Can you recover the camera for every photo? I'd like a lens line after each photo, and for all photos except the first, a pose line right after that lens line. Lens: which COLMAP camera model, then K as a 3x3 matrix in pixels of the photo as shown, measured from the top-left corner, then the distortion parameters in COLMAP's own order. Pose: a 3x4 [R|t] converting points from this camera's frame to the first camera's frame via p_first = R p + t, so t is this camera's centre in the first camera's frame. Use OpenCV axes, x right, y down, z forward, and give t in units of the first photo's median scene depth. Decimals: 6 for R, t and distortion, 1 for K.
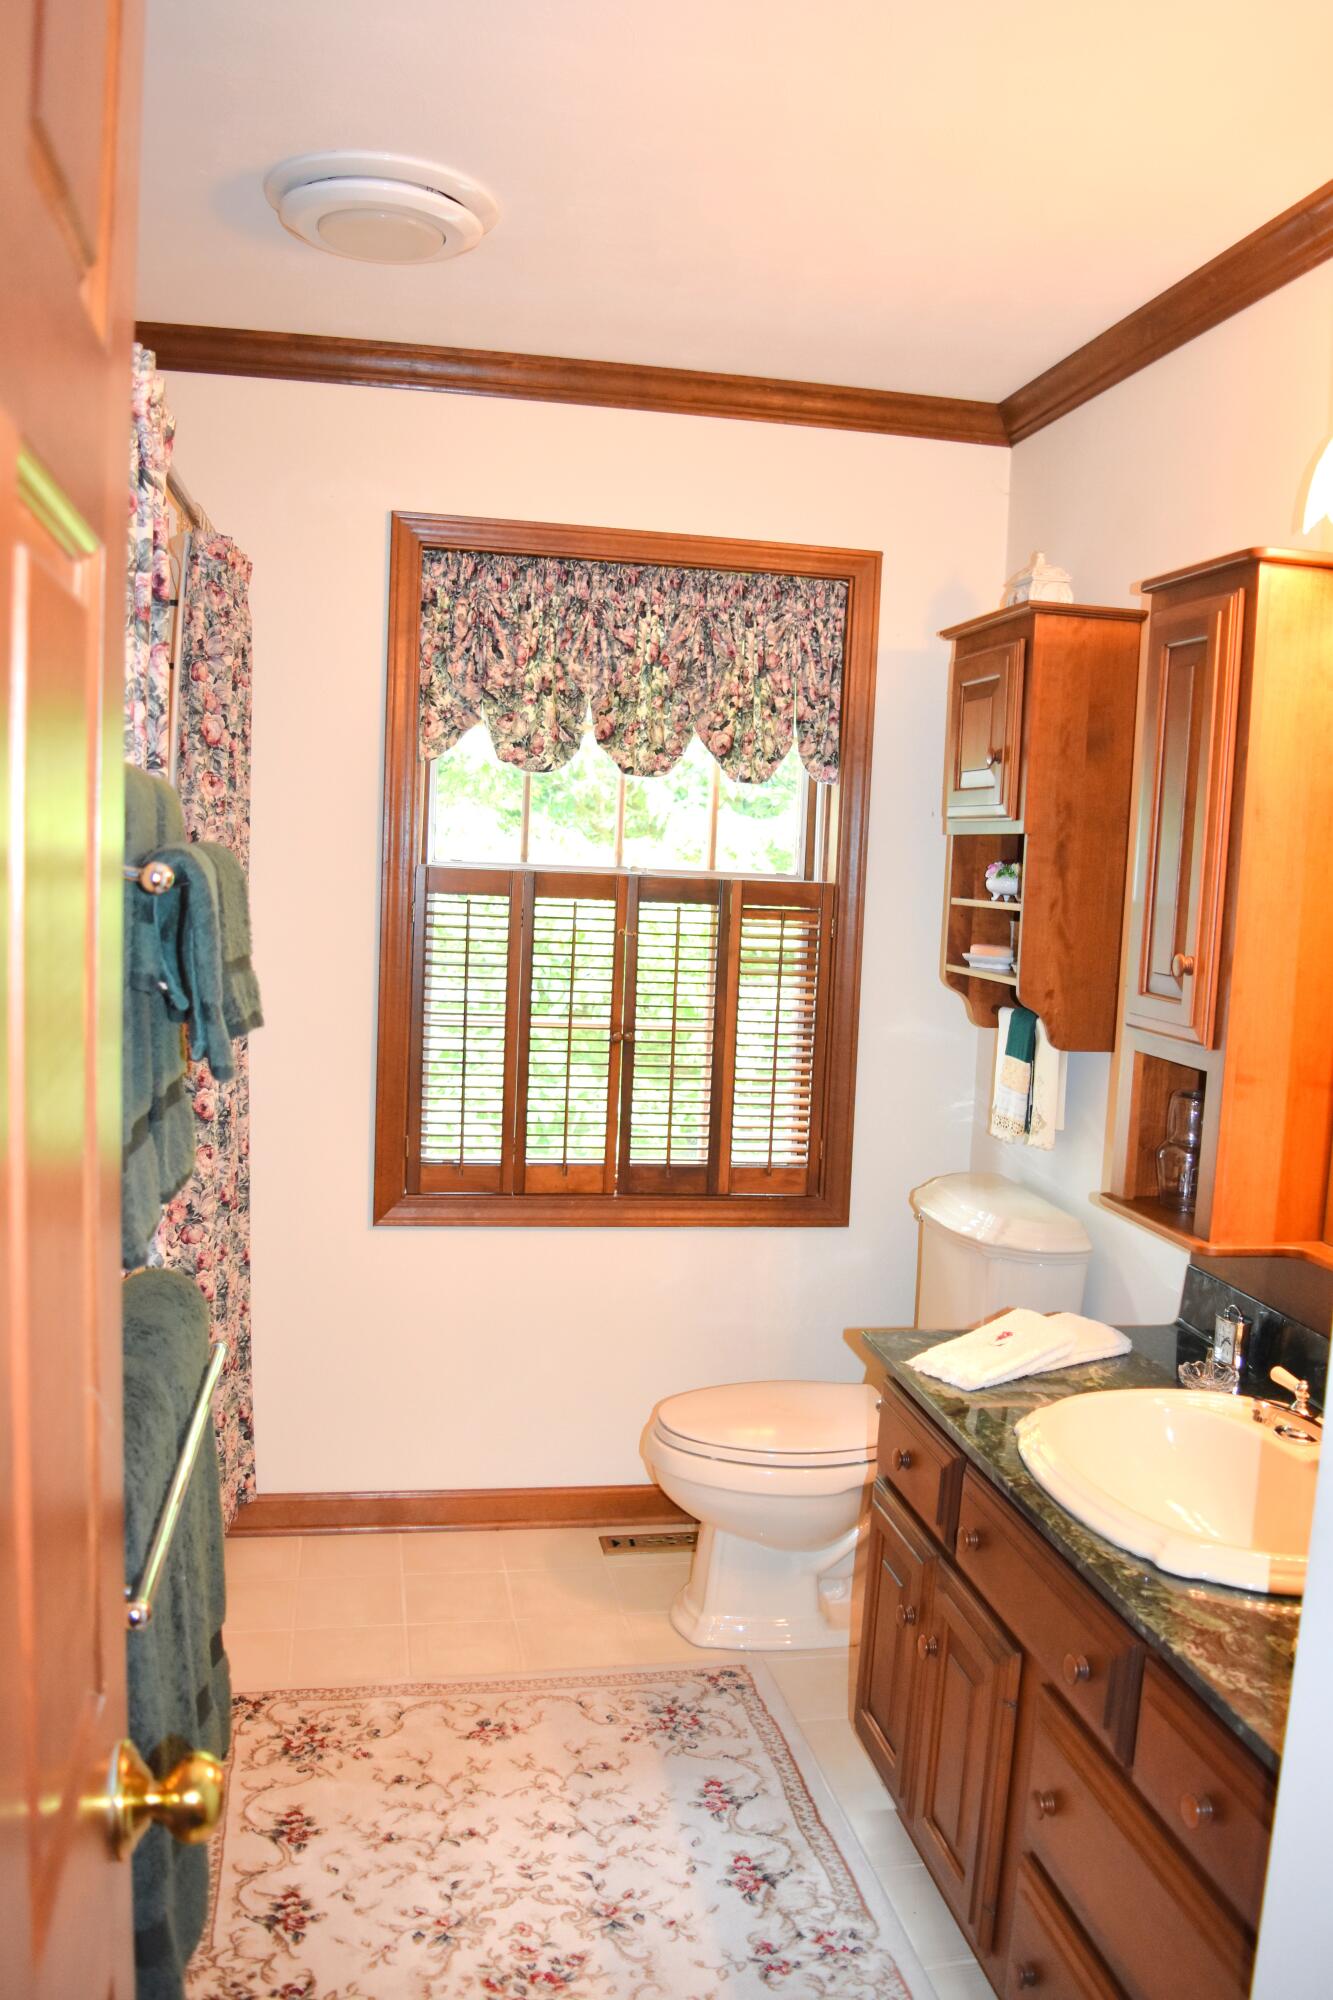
lens RADIAL K [[1591.3, 0, 666.5], [0, 1591.3, 1000.0], [0, 0, 1]] dist [-0.085863, 0.008162]
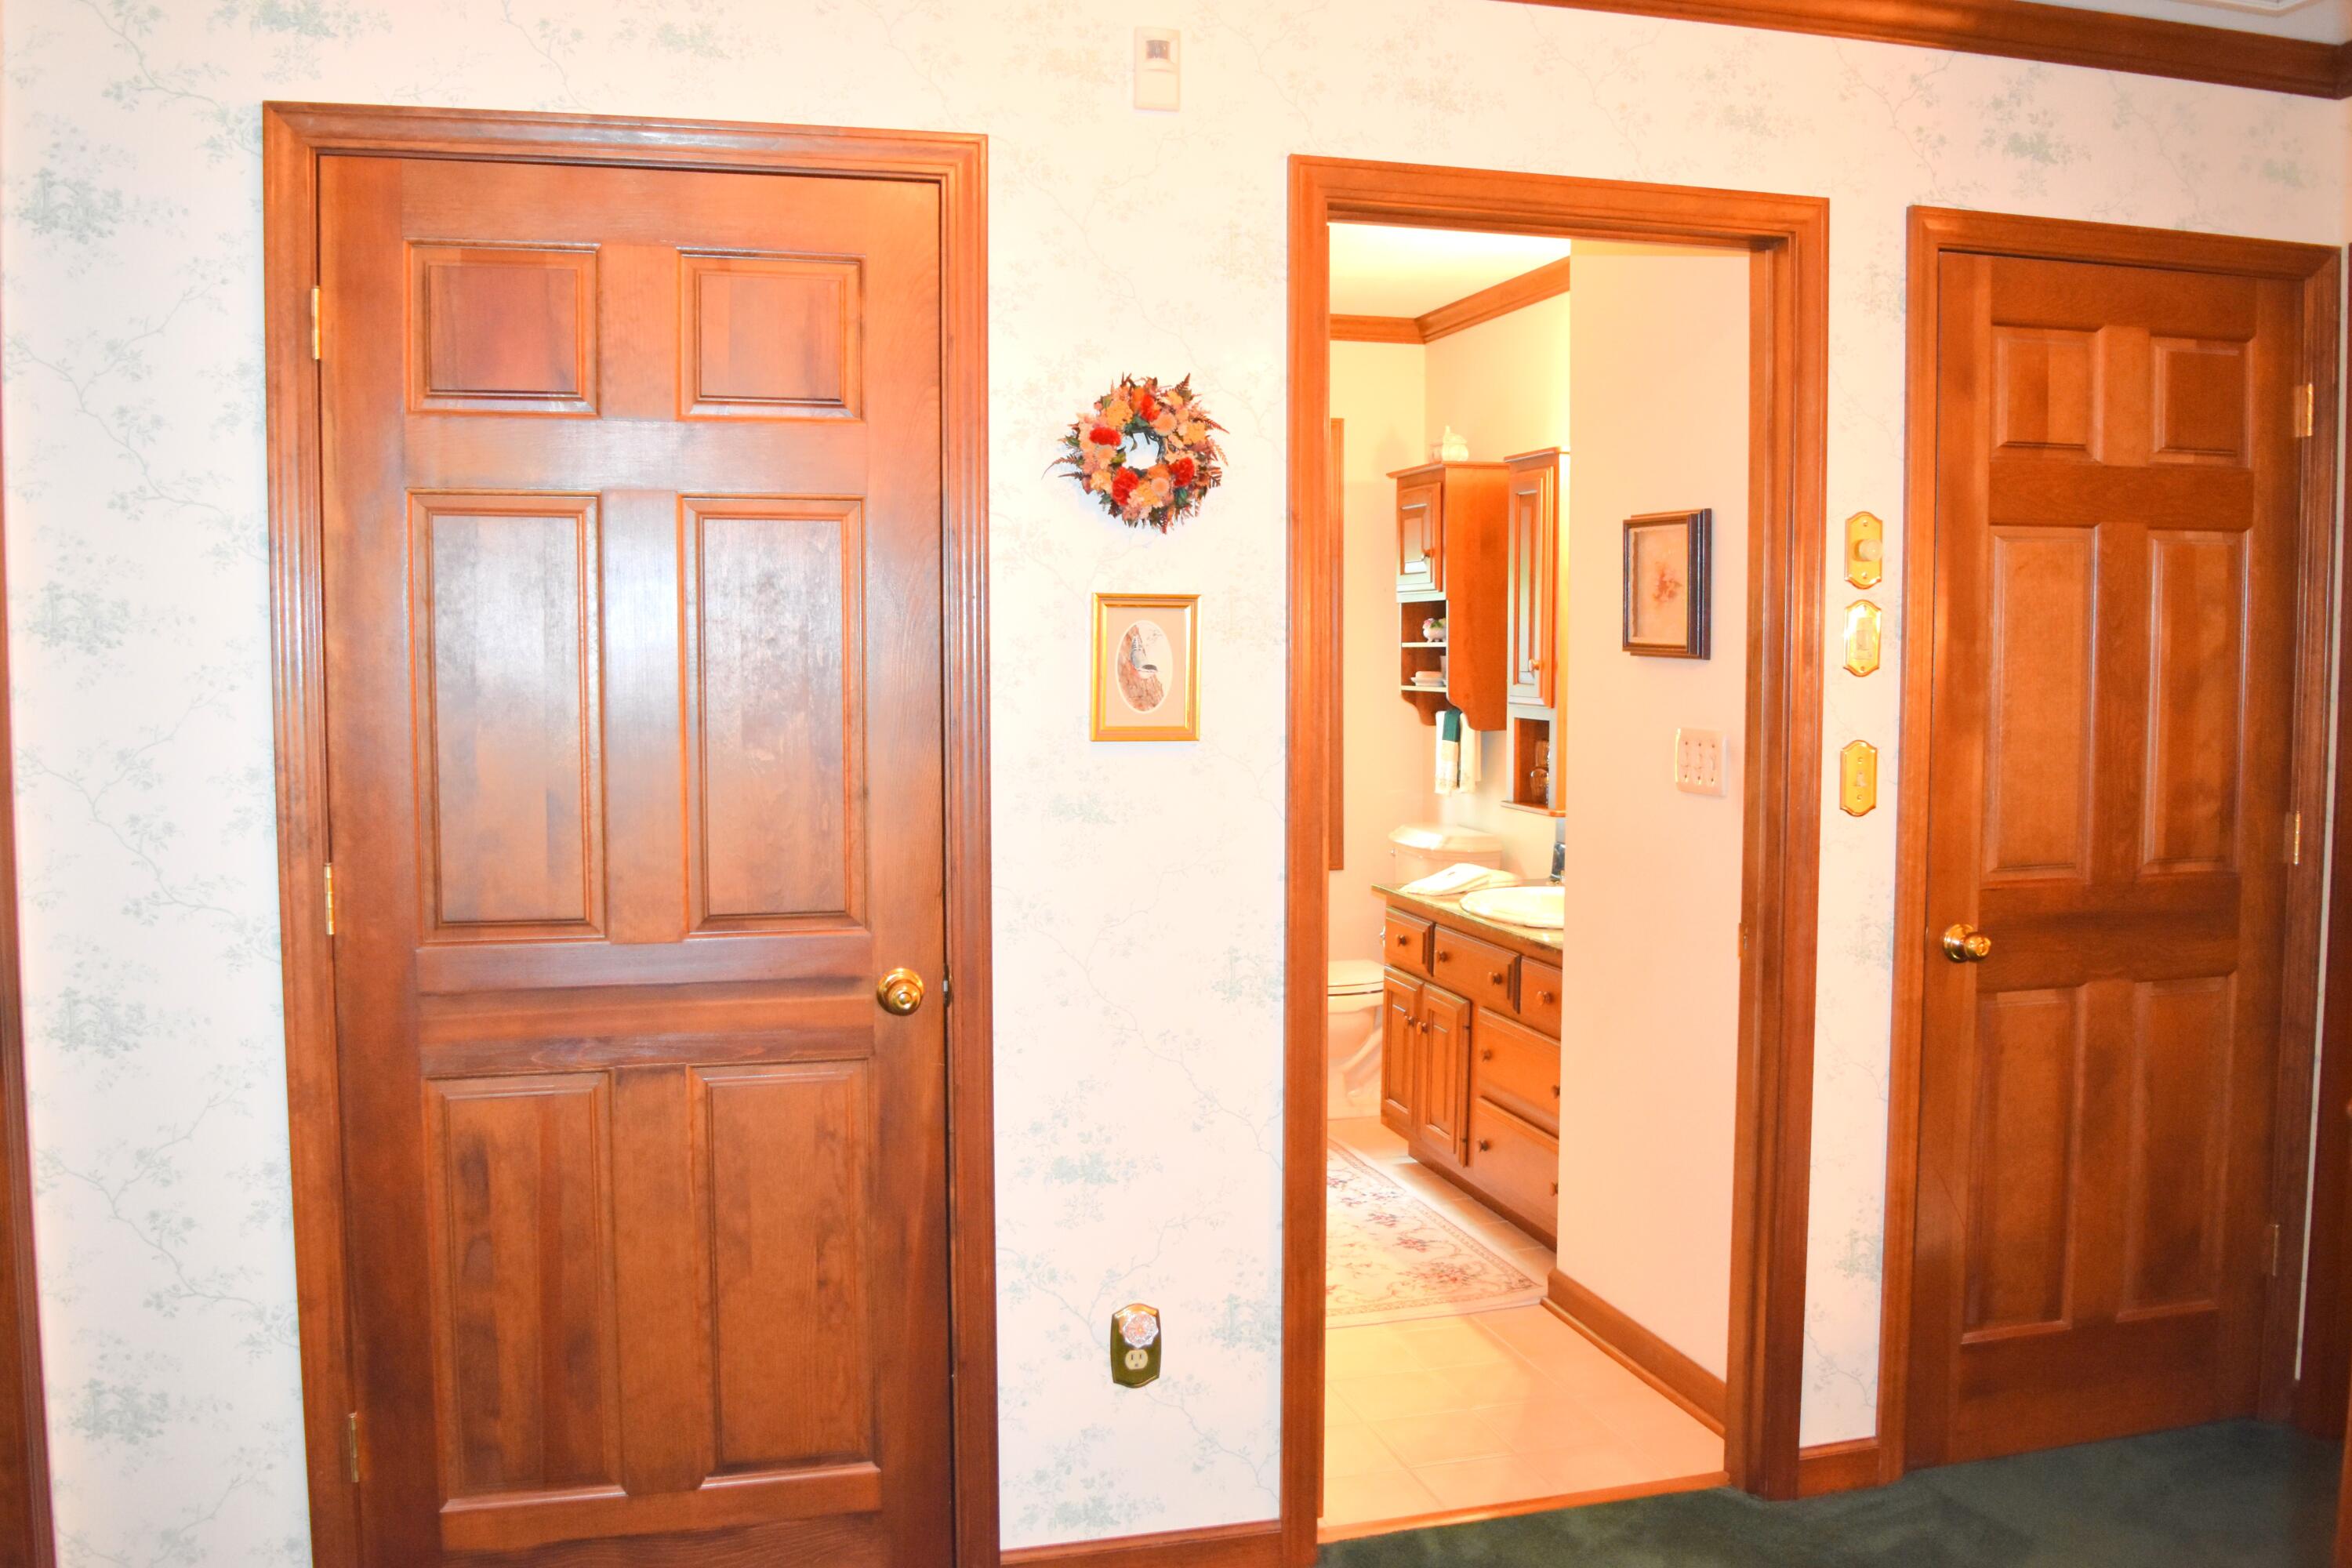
lens RADIAL K [[1871.4, 0, 1167.0], [0, 1871.4, 759.9], [0, 0, 1]] dist [-0.085863, 0.008162]
pose [[0.996252, -0.049621, 0.070851, -0.200691], [0.051579, 0.998329, -0.026069, 0.093019], [-0.069439, 0.029625, 0.997146, -0.874542]]
